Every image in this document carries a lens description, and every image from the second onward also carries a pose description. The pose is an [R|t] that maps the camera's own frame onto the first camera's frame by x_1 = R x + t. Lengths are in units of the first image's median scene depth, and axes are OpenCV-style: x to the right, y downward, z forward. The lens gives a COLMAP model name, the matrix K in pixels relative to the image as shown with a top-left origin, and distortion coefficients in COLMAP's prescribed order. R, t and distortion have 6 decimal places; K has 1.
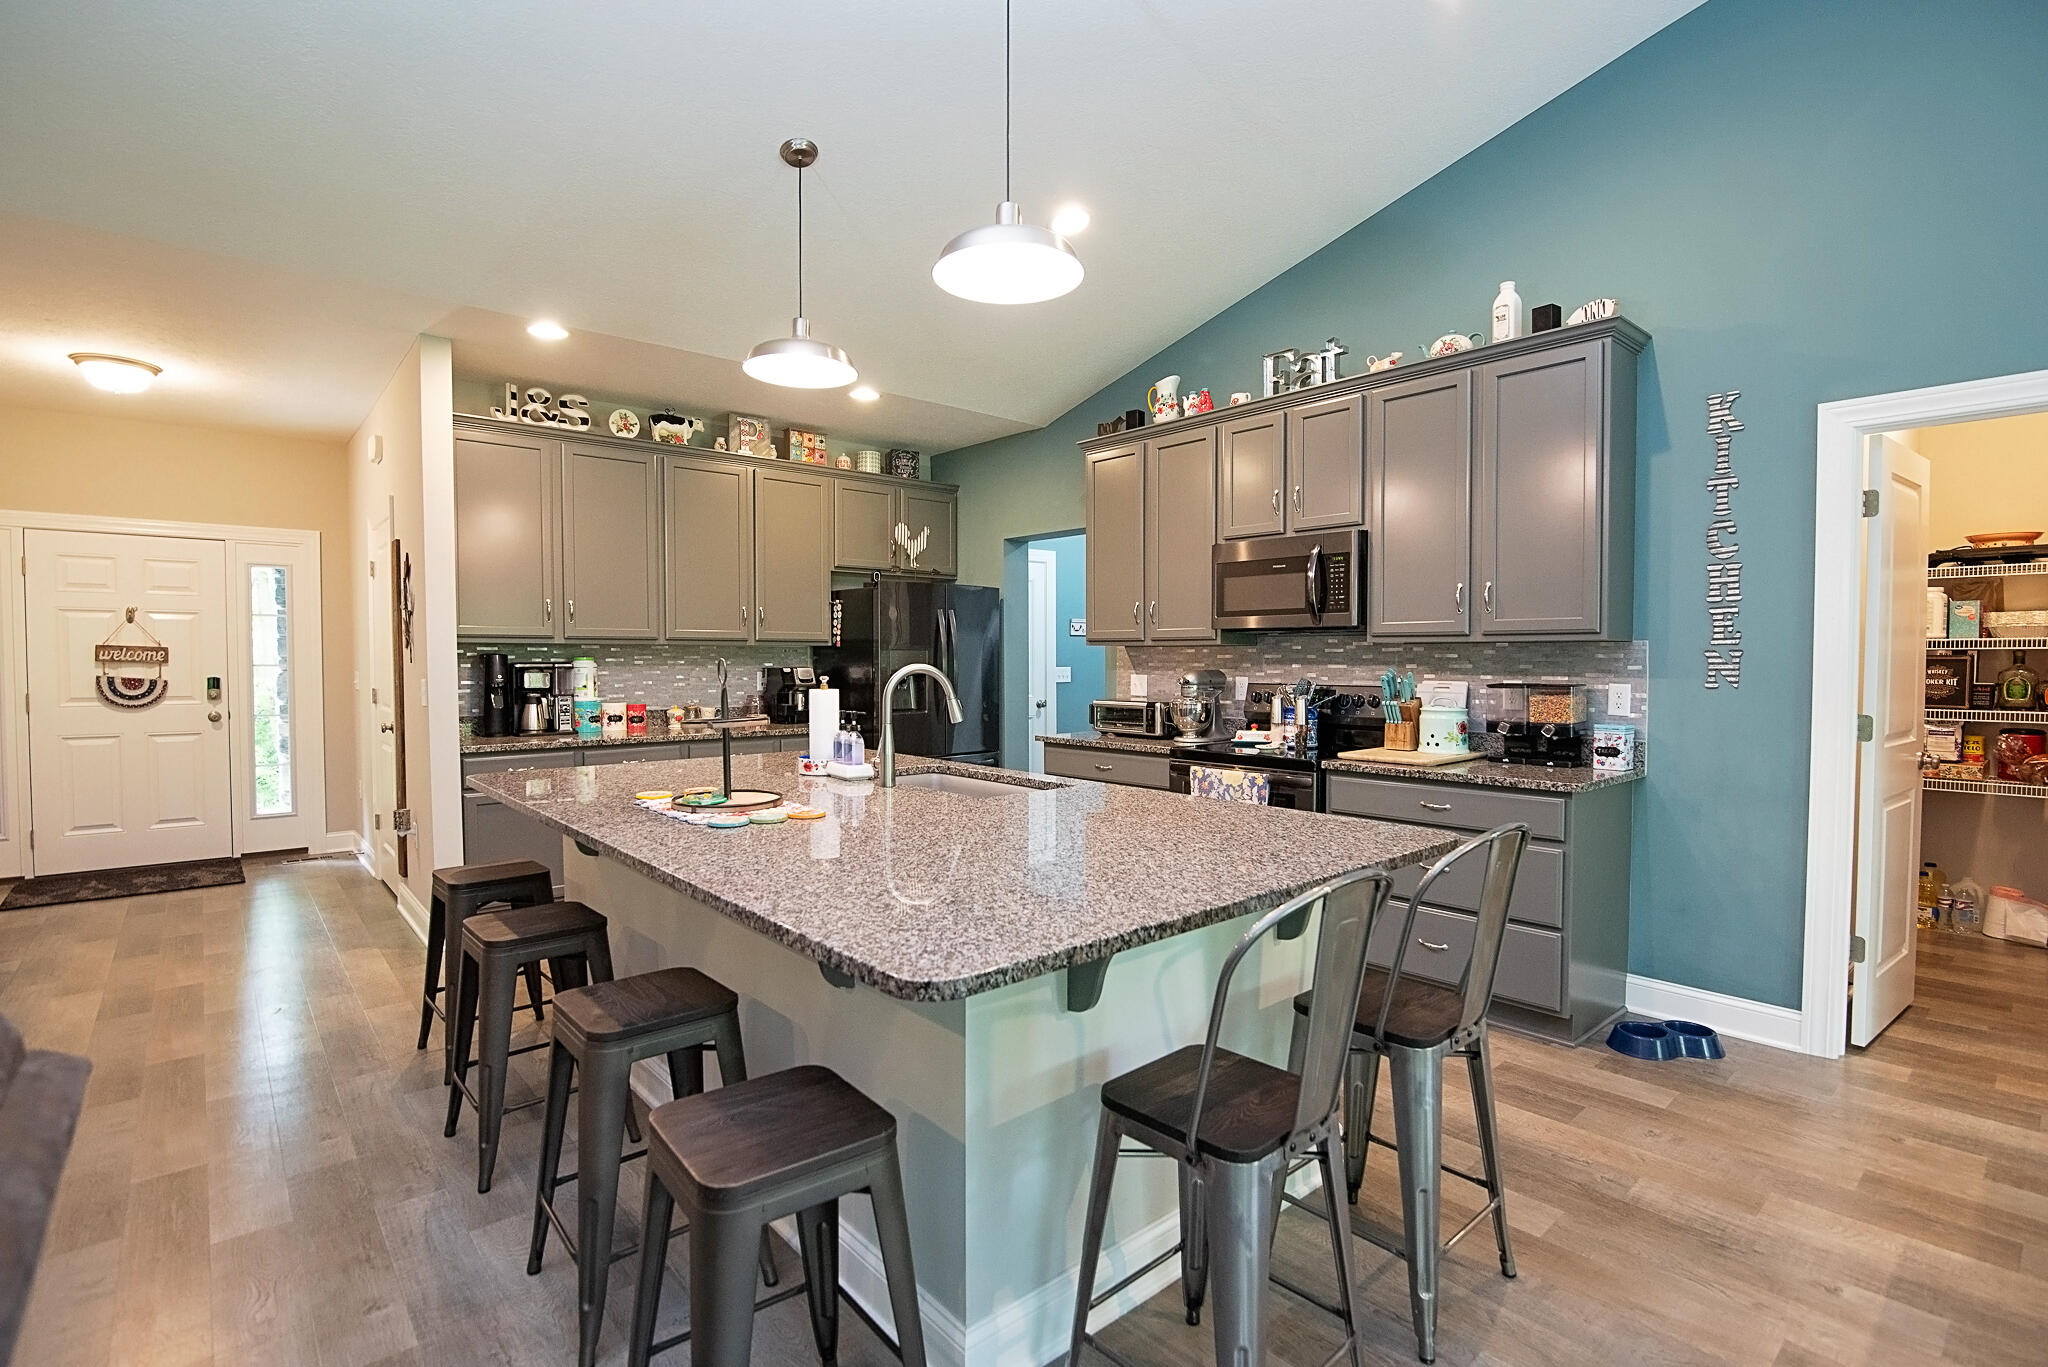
lens RADIAL K [[948.7, 0, 1024.0], [0, 948.7, 683.5], [0, 0, 1]] dist [-0.020805, 0.001191]
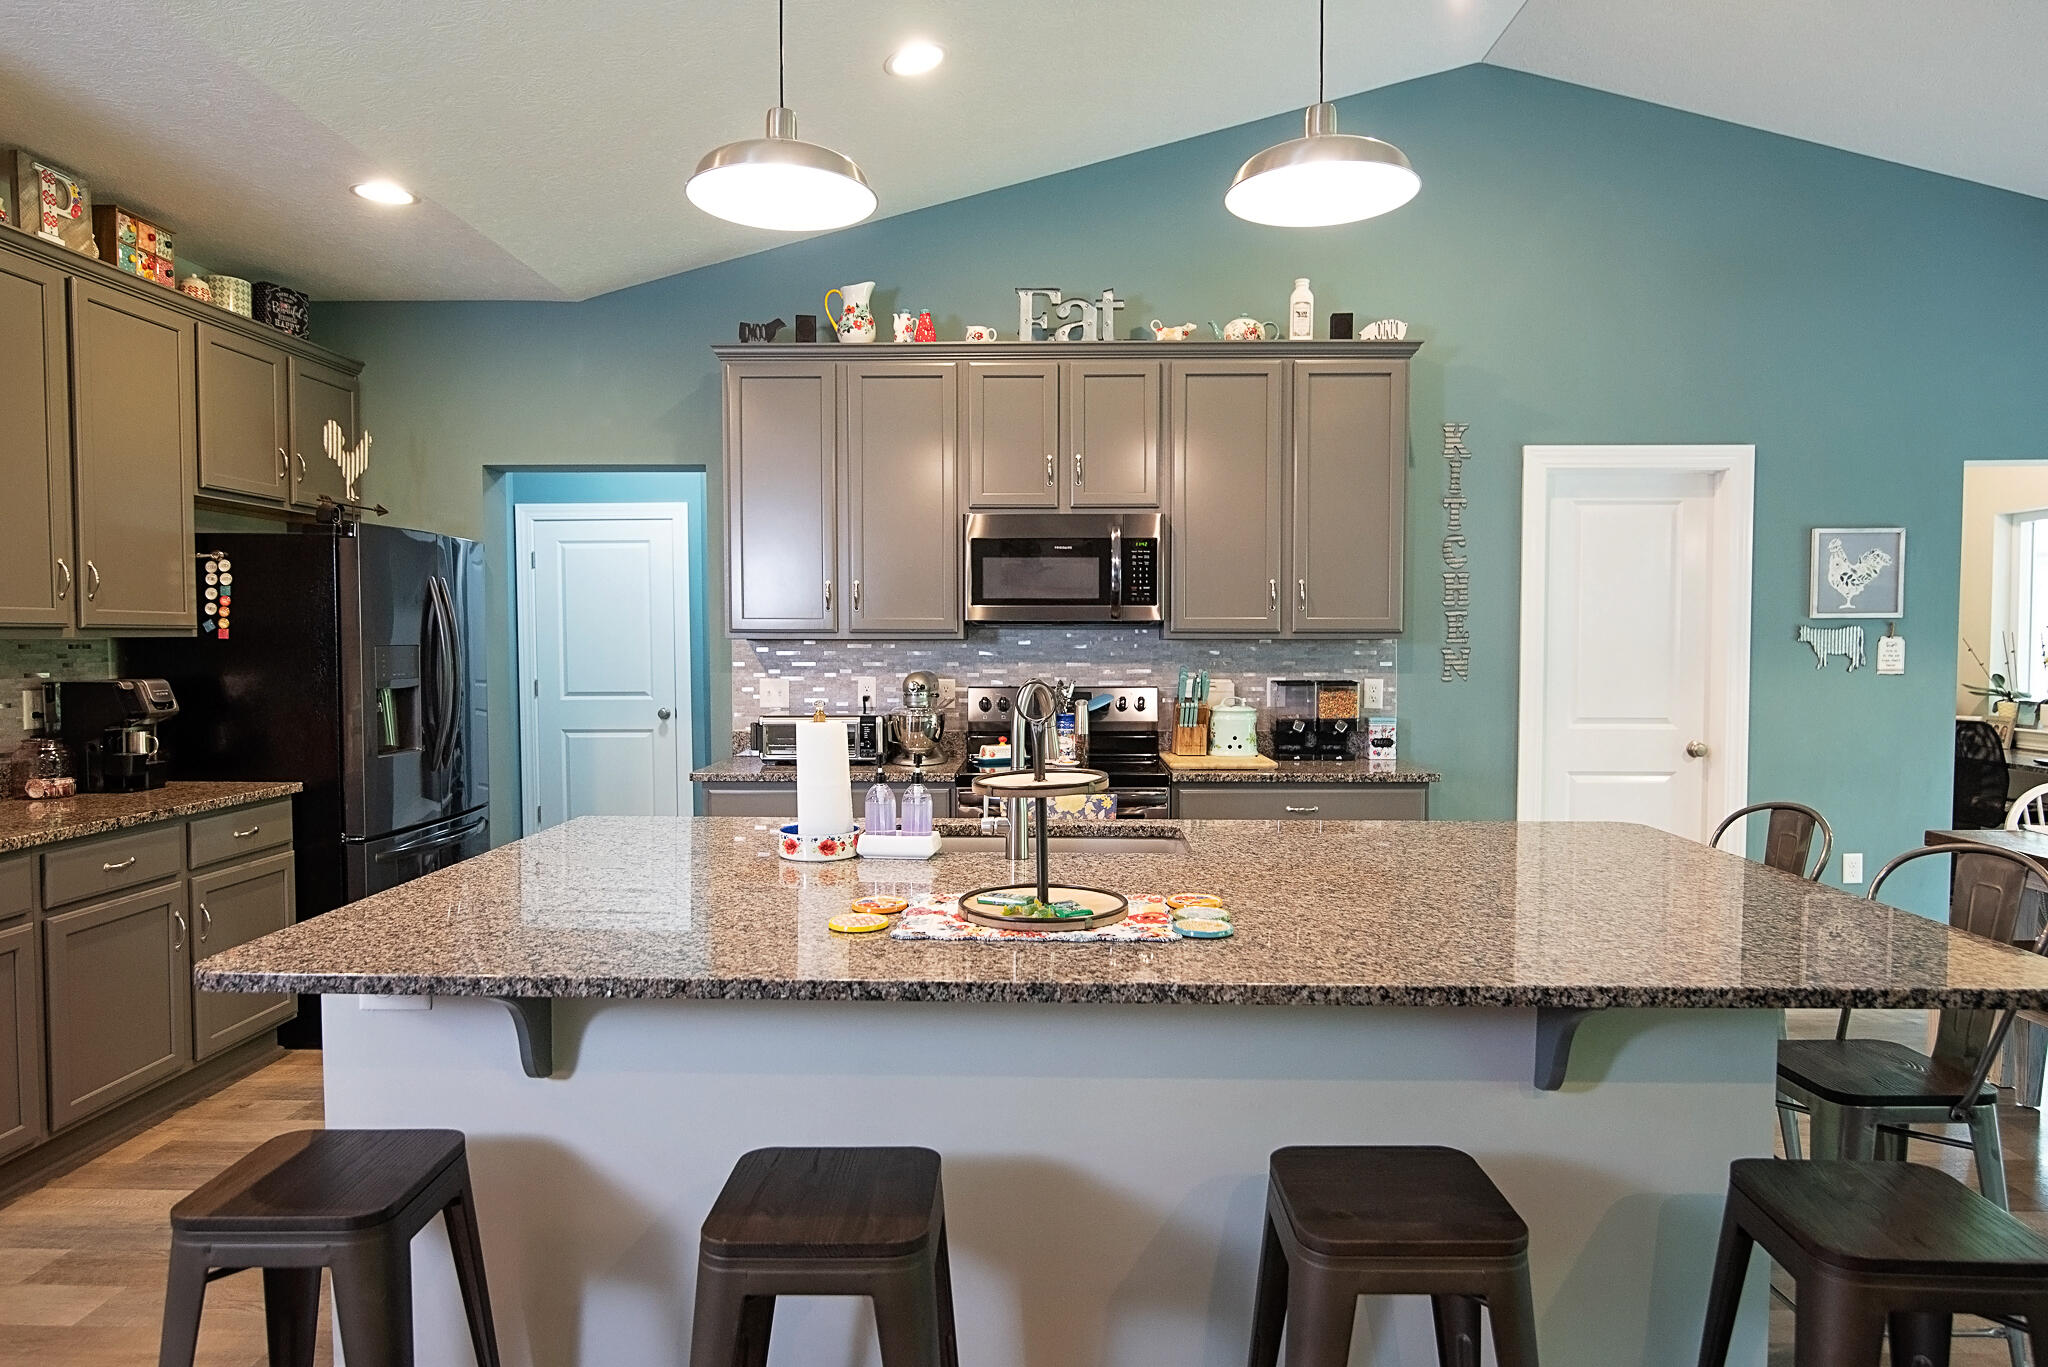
lens RADIAL K [[1259.1, 0, 1024.0], [0, 1259.1, 683.5], [0, 0, 1]] dist [0.001035, -0.001189]
pose [[0.680951, -0.027241, 0.731822, -0.592877], [0.021340, 0.999622, 0.017353, -0.024038], [-0.732018, 0.003801, 0.681275, 0.269495]]
